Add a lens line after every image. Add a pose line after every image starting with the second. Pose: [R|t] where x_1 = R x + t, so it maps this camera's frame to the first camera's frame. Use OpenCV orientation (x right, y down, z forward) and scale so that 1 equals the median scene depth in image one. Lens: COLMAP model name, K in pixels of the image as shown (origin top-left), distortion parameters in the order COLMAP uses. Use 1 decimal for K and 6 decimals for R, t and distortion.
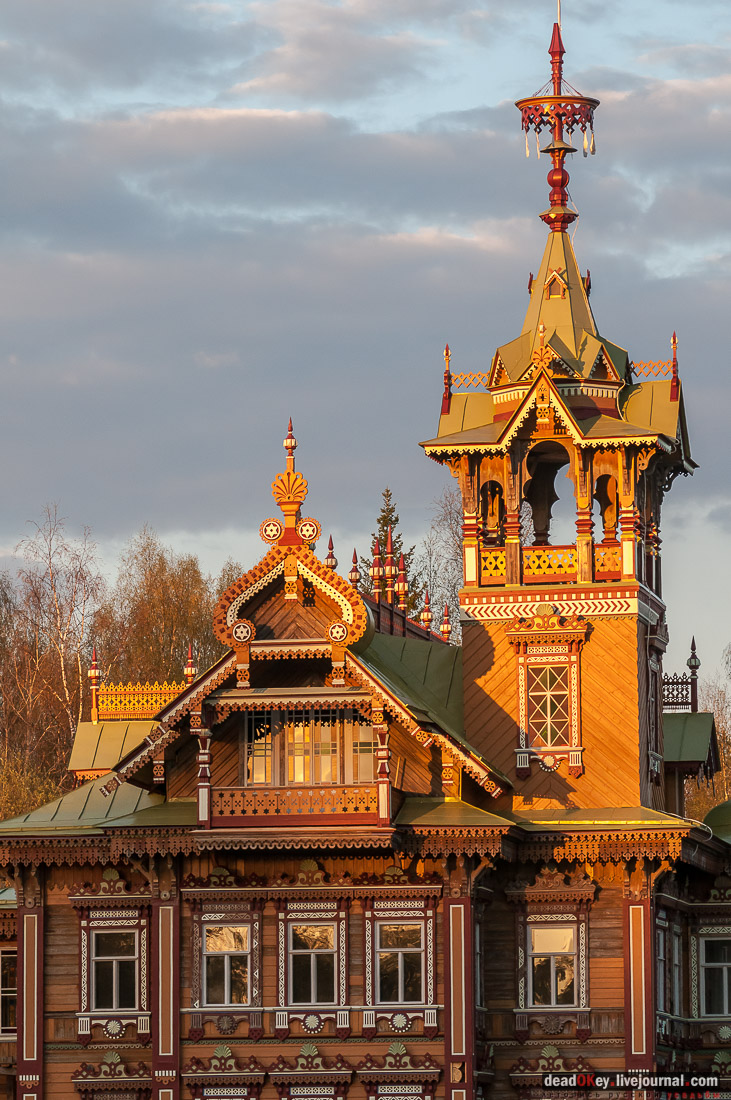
lens RADIAL K [[6001.5, 0, 365.4], [0, 6001.5, 546.0], [0, 0, 1]] dist [0.206897, 0.000000]
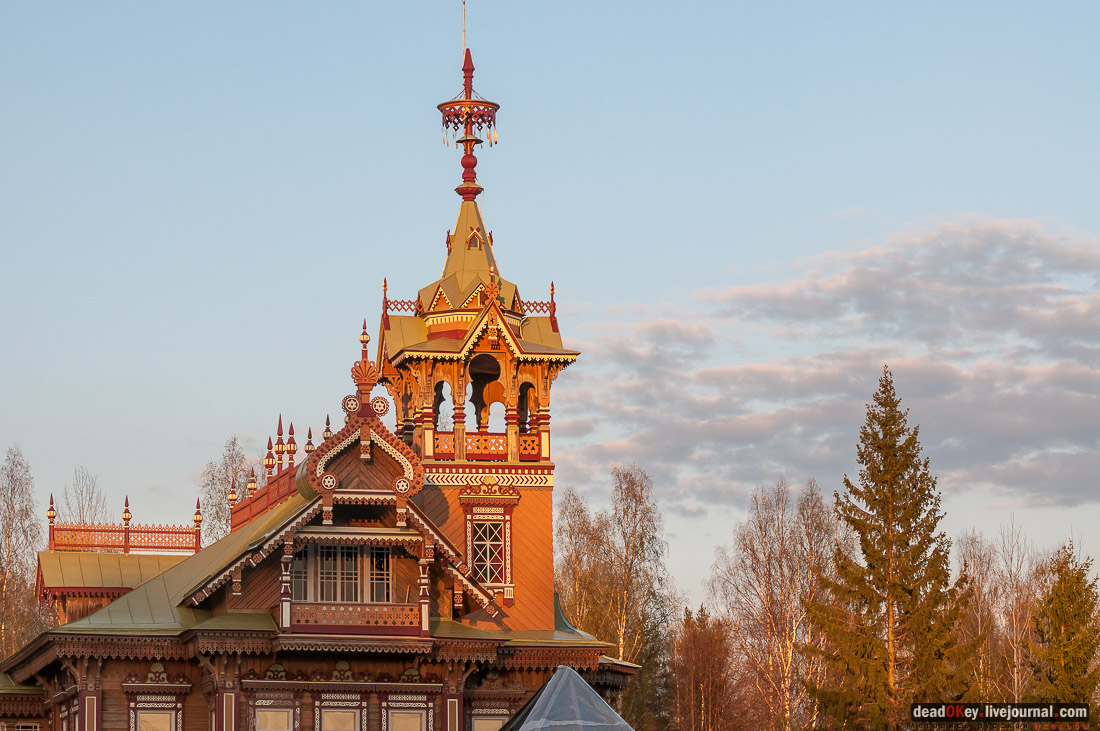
lens RADIAL K [[3499.3, 0, 549.9], [0, 3499.3, 367.2], [0, 0, 1]] dist [-0.197114, 0.000000]
pose [[0.895934, 0.071349, 0.438419, -0.302540], [-0.050754, 0.996994, -0.058533, 0.030741], [-0.441278, 0.030190, 0.896862, 0.301489]]
